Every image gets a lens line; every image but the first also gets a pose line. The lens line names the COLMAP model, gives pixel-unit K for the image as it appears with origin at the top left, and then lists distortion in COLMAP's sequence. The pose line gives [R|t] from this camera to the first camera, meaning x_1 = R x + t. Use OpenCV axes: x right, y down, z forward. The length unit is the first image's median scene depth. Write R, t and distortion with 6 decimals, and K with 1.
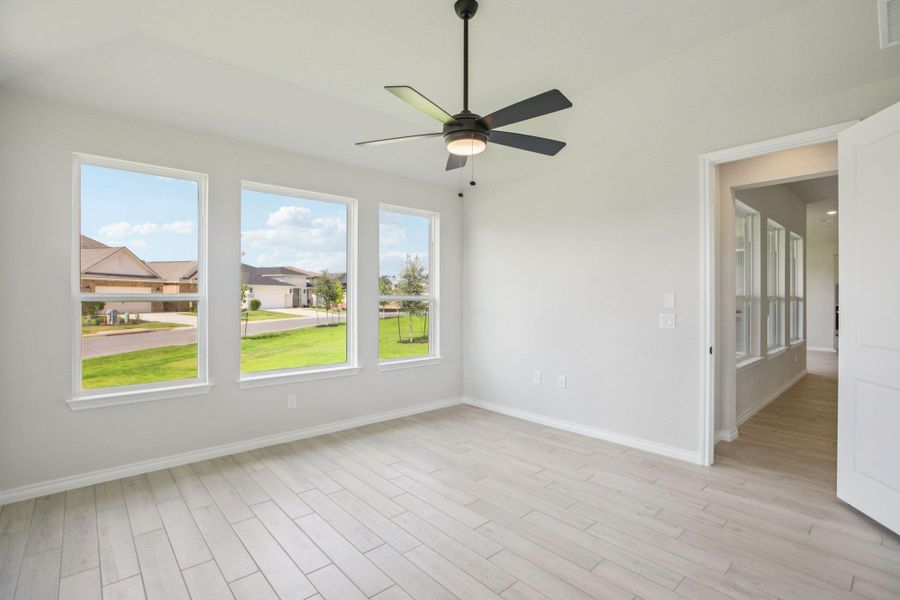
lens RADIAL K [[418.5, 0, 453.6], [0, 418.5, 292.4], [0, 0, 1]] dist [-0.022506, 0.005883]
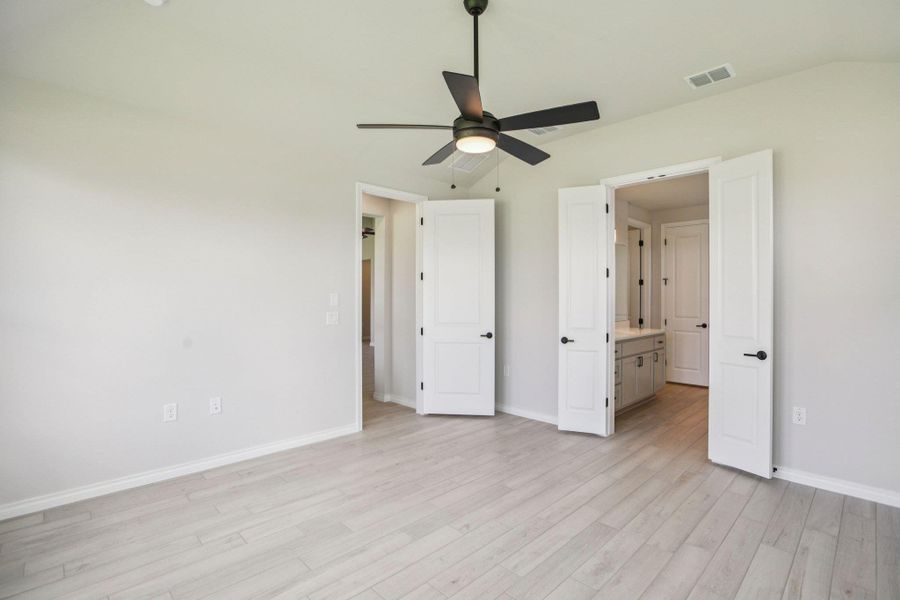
lens RADIAL K [[418.5, 0, 449.2], [0, 418.5, 297.6], [0, 0, 1]] dist [-0.022506, 0.005883]
pose [[-0.030003, 0.003732, 0.999543, -0.635688], [-0.019907, 0.999792, -0.004330, 0.012976], [-0.999352, -0.020028, -0.029923, 0.737951]]
